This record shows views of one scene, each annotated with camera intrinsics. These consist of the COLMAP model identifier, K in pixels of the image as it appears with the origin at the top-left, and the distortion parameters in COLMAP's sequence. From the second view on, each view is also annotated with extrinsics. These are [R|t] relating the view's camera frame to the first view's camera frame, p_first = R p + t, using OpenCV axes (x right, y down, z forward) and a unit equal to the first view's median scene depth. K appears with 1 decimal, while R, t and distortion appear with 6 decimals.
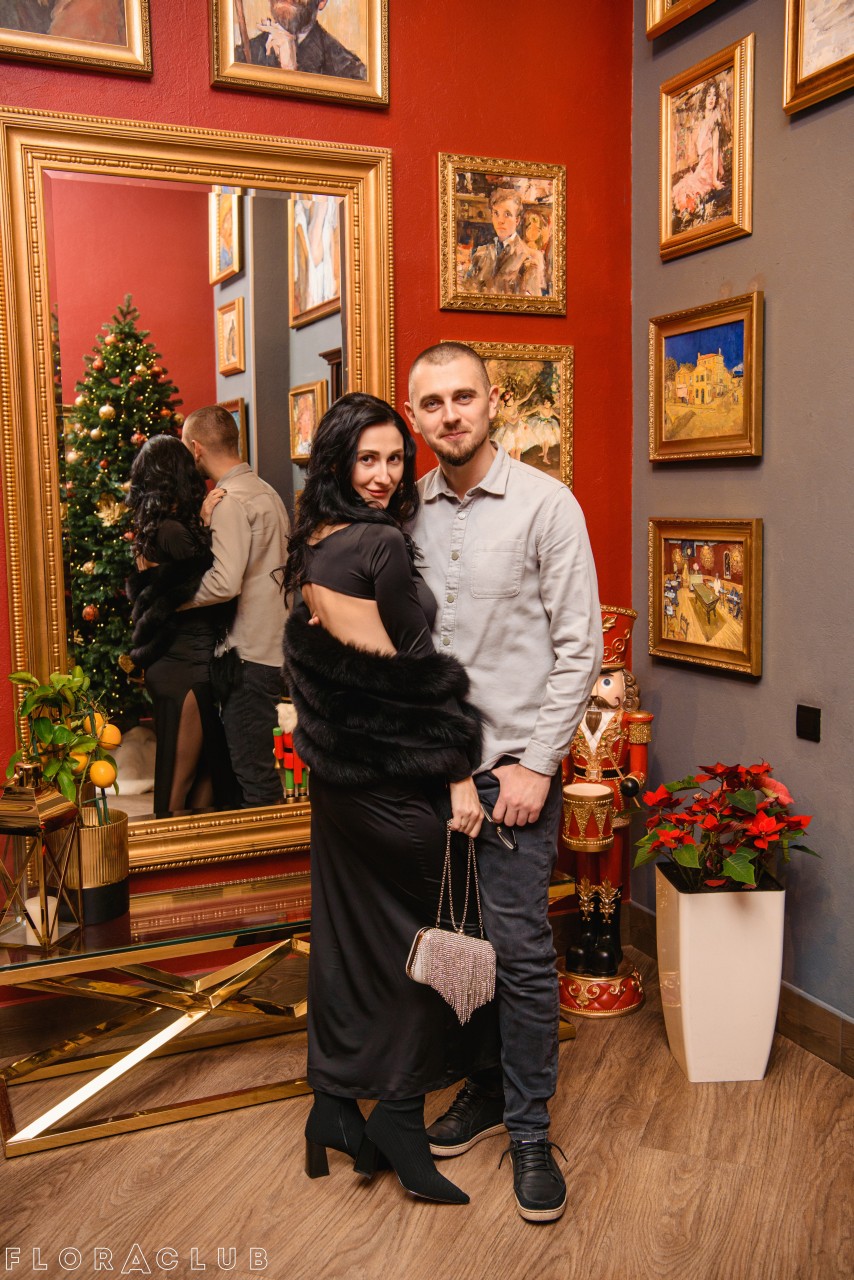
lens RADIAL K [[1313.1, 0, 427.0], [0, 1313.1, 640.0], [0, 0, 1]] dist [0.088842, 0.145832]
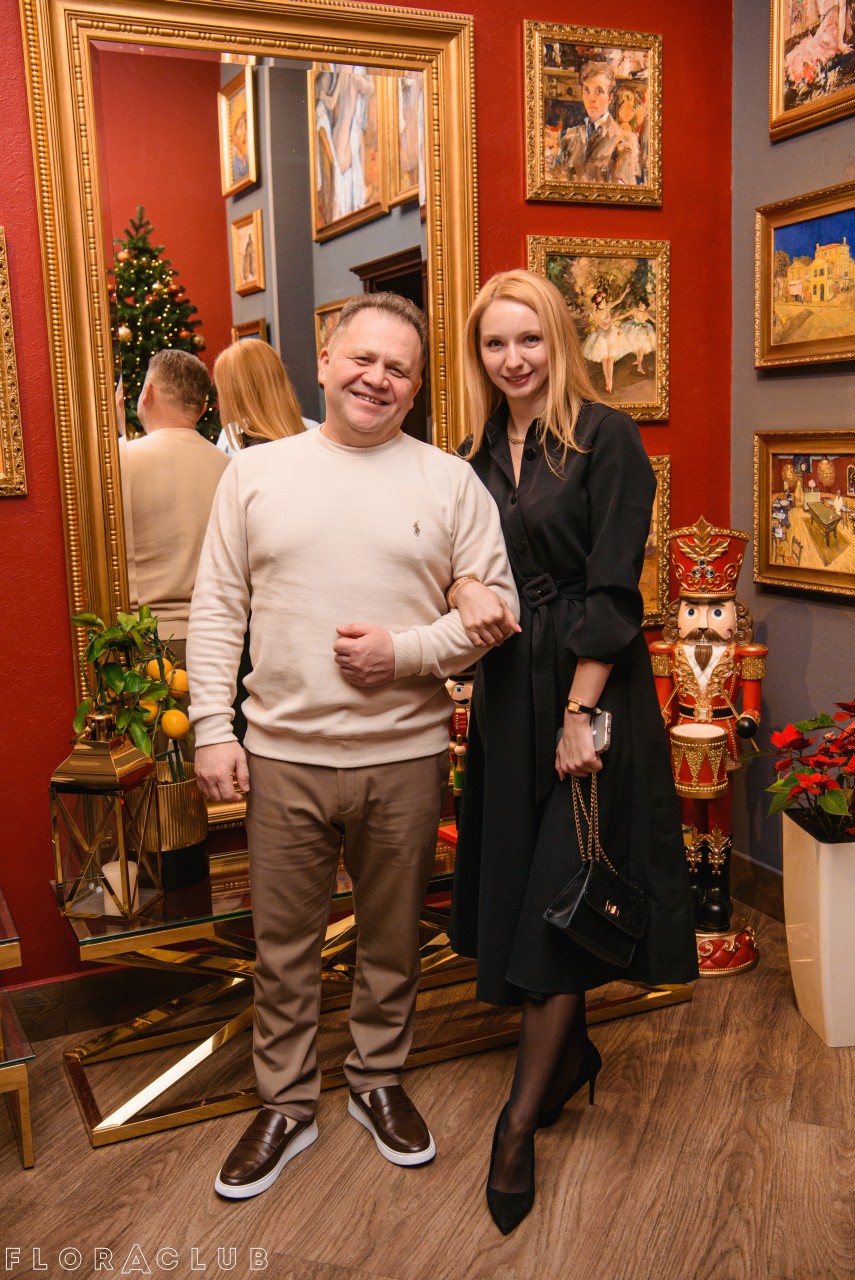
lens RADIAL K [[1320.3, 0, 426.8], [0, 1320.3, 630.2], [0, 0, 1]] dist [0.067333, 0.146111]
pose [[0.999570, -0.019500, 0.021890, -0.084668], [0.018658, 0.999103, 0.038014, 0.005546], [-0.022611, -0.037589, 0.999037, 0.088917]]
